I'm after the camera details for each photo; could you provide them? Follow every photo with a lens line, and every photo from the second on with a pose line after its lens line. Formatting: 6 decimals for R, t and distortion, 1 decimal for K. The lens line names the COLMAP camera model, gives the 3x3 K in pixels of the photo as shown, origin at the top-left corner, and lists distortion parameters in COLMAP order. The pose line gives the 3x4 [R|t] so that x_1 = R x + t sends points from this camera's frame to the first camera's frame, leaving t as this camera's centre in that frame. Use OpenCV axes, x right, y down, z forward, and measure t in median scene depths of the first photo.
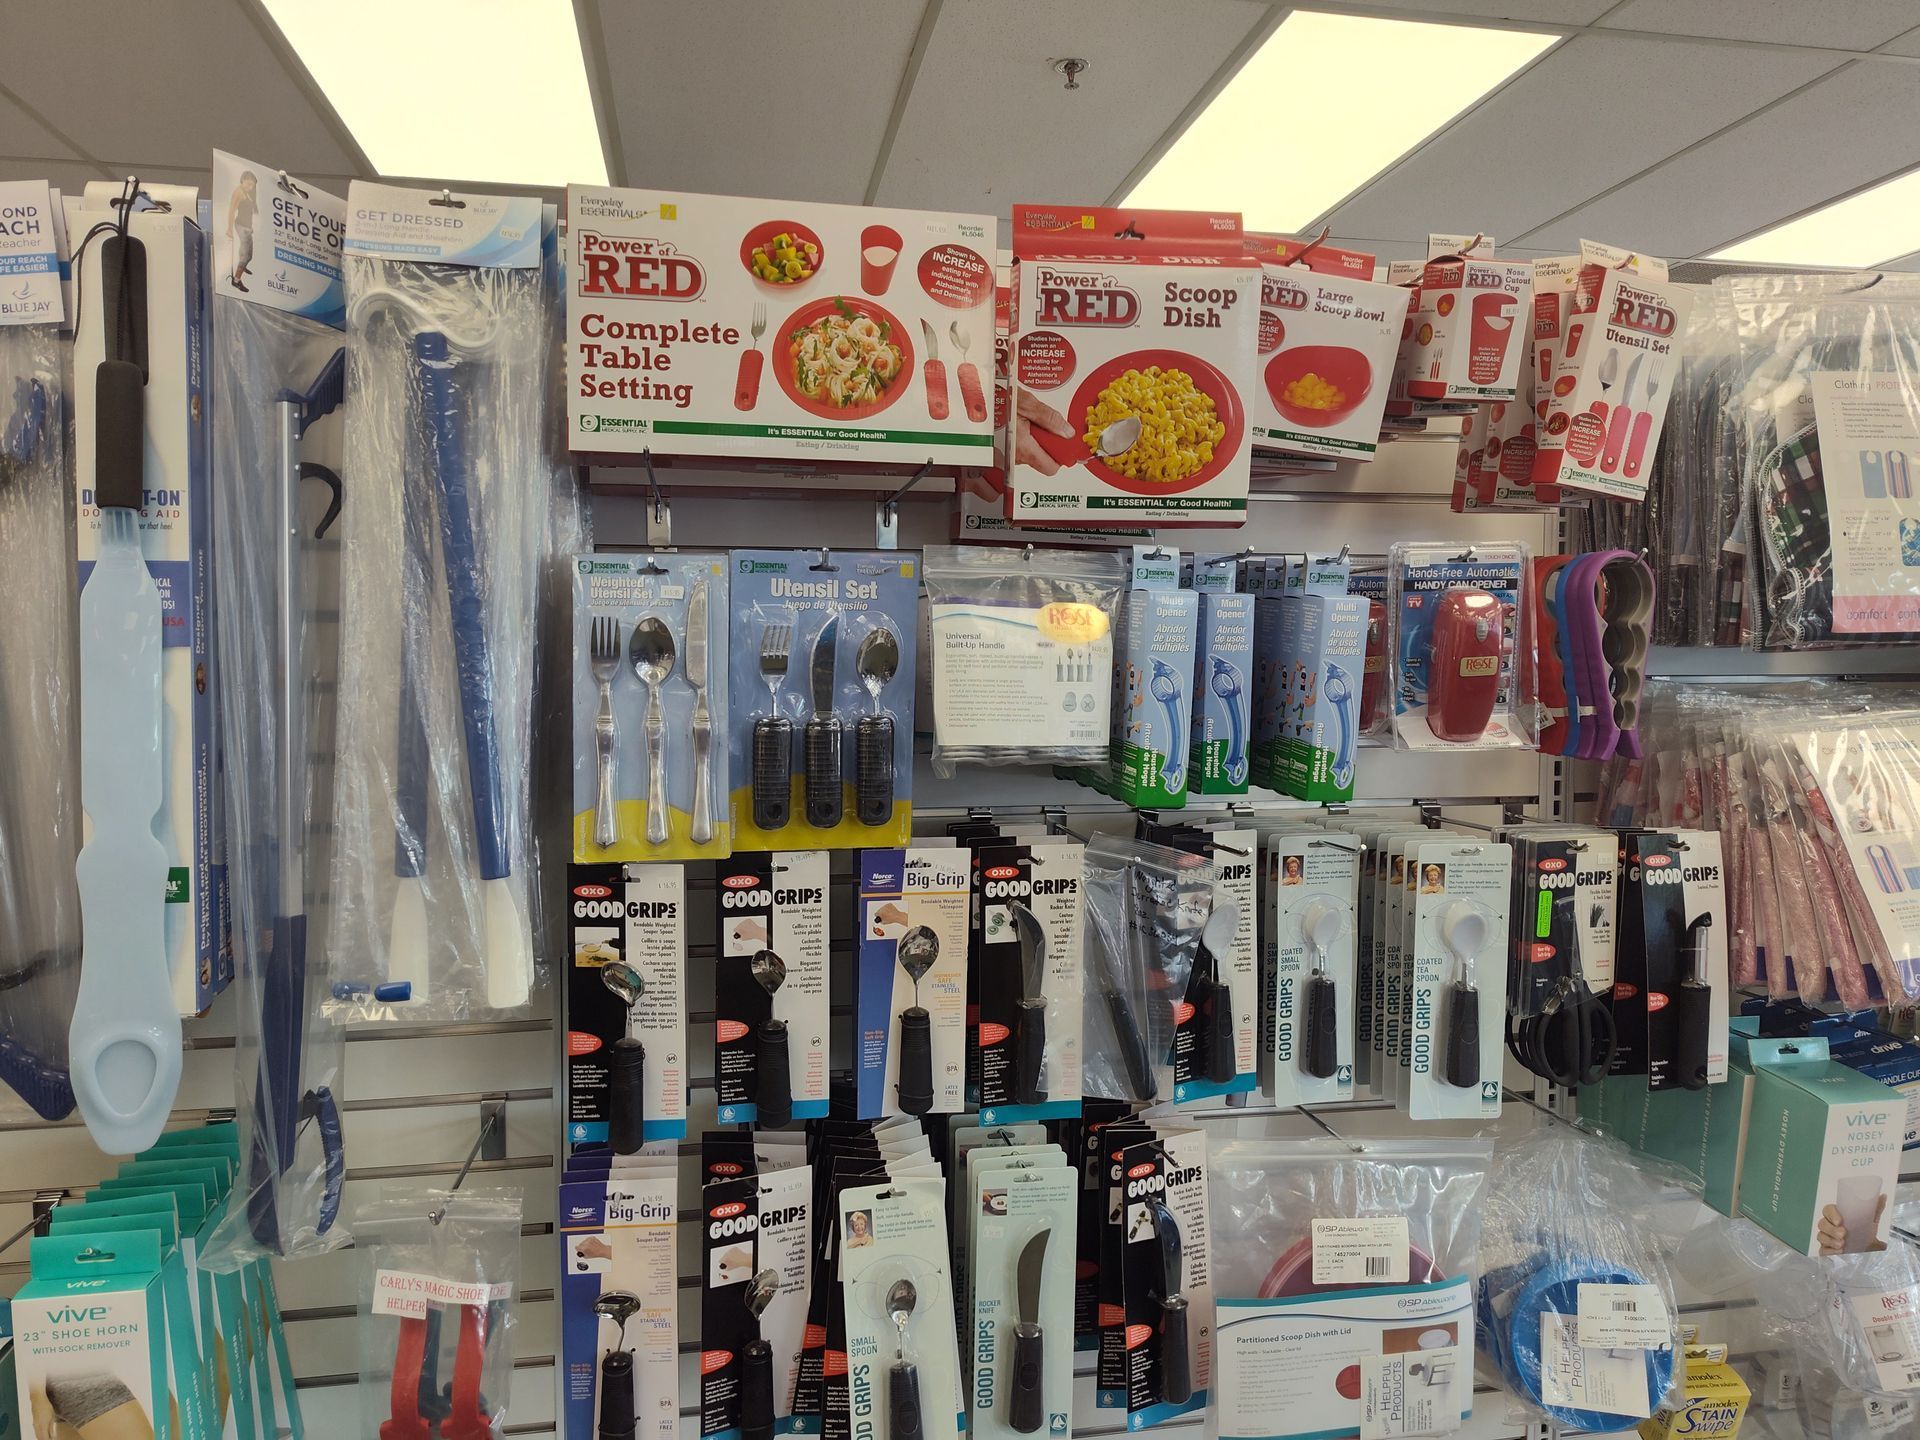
lens RADIAL K [[1317.8, 0, 960.0], [0, 1317.8, 720.0], [0, 0, 1]] dist [0.050671, -0.059509]
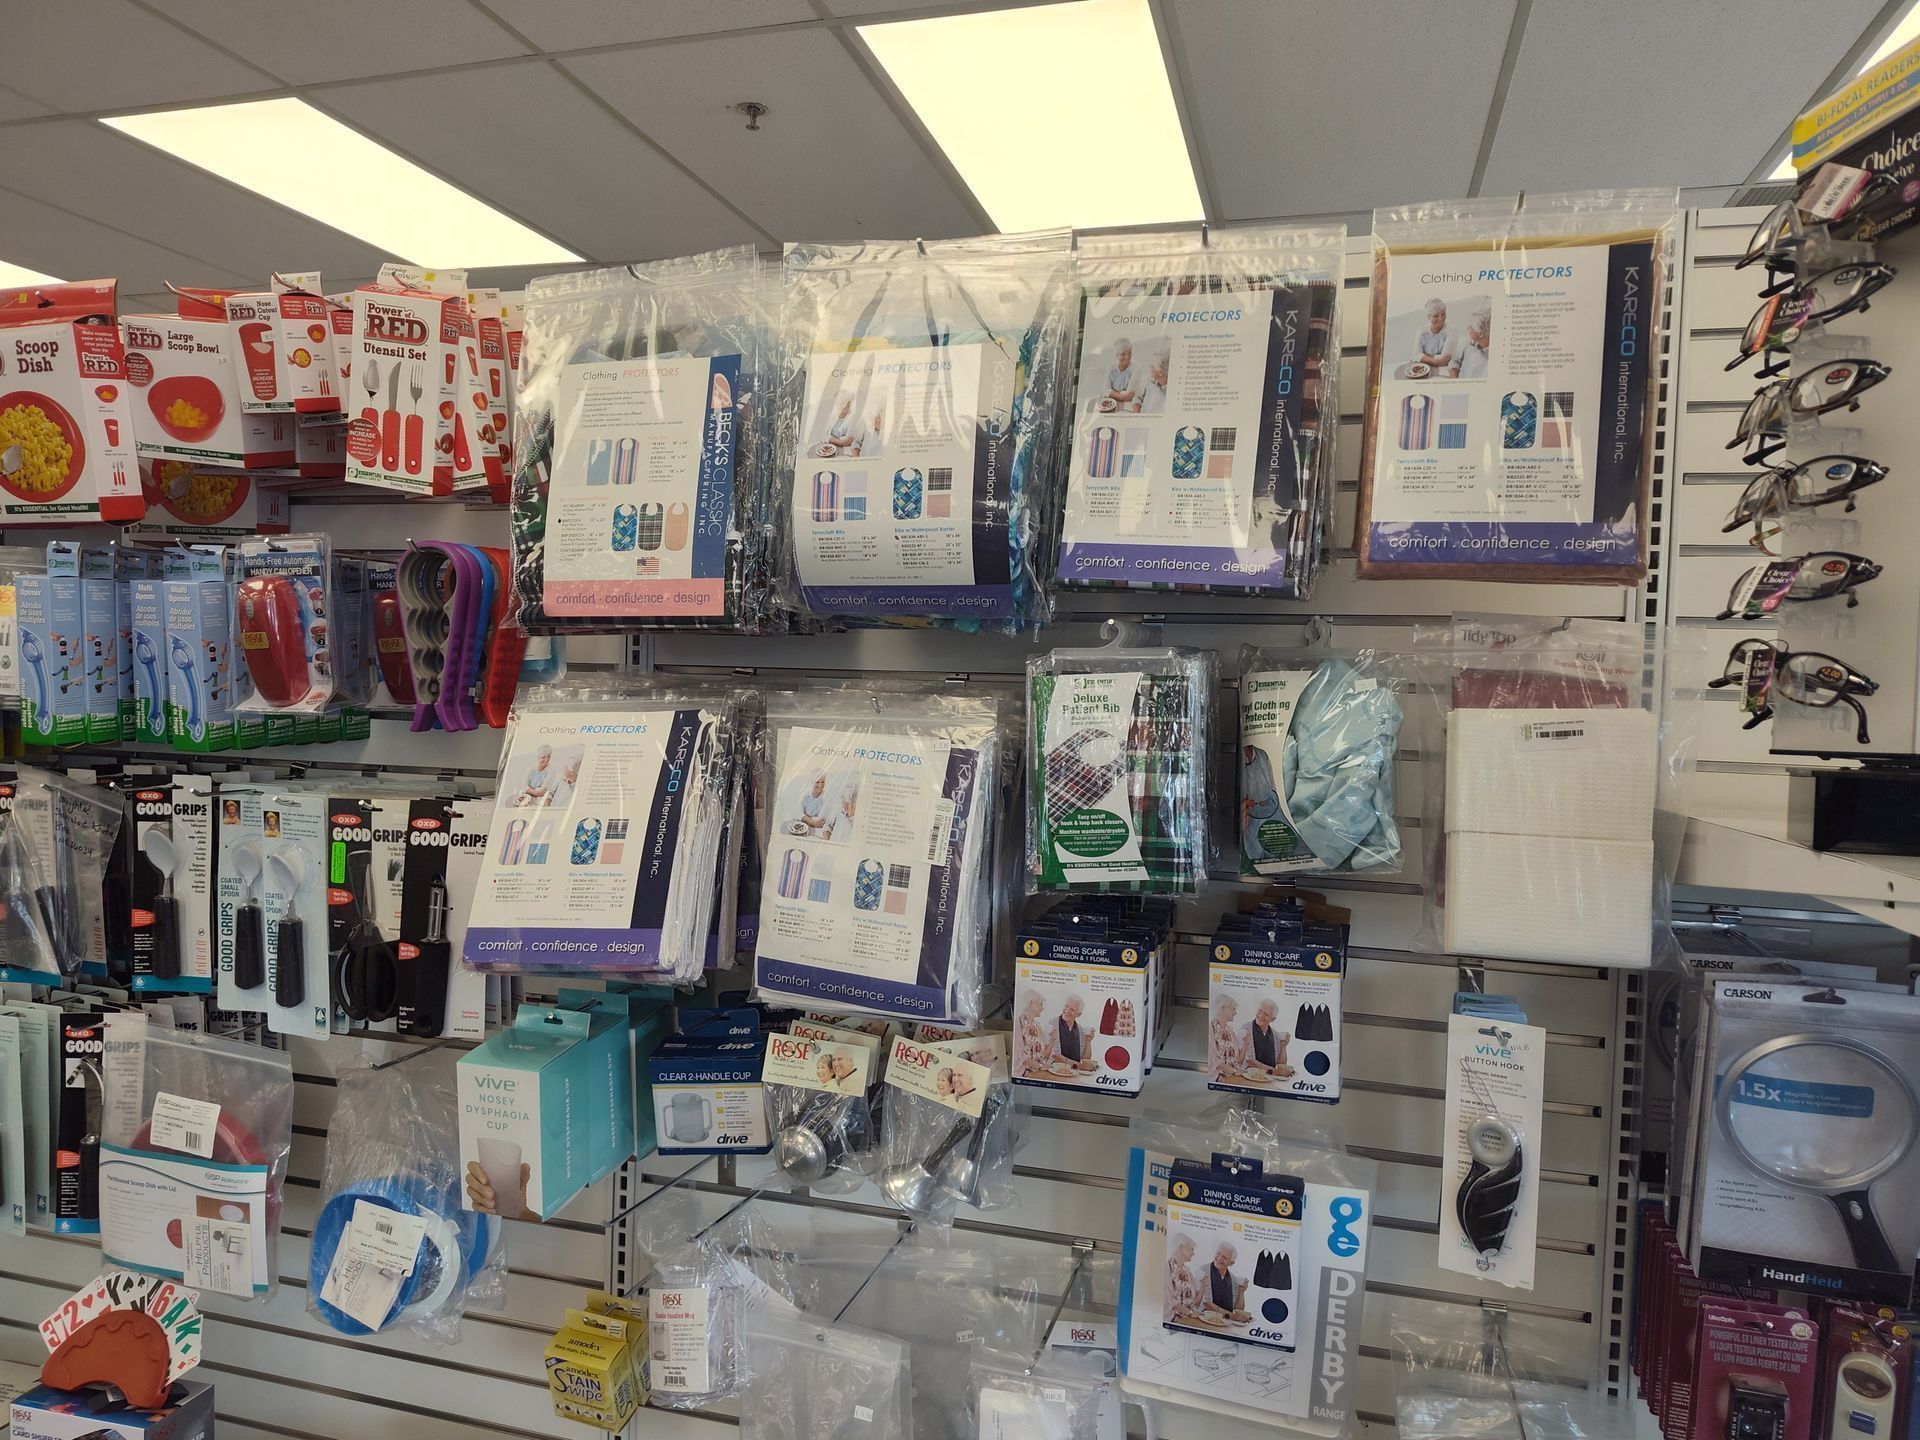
lens RADIAL K [[1308.6, 0, 960.0], [0, 1308.6, 720.0], [0, 0, 1]] dist [0.053751, -0.061836]
pose [[0.892396, 0.041450, -0.449346, 1.438636], [-0.047005, 0.998894, -0.001208, 0.001328], [0.448799, 0.022200, 0.893357, 0.235867]]
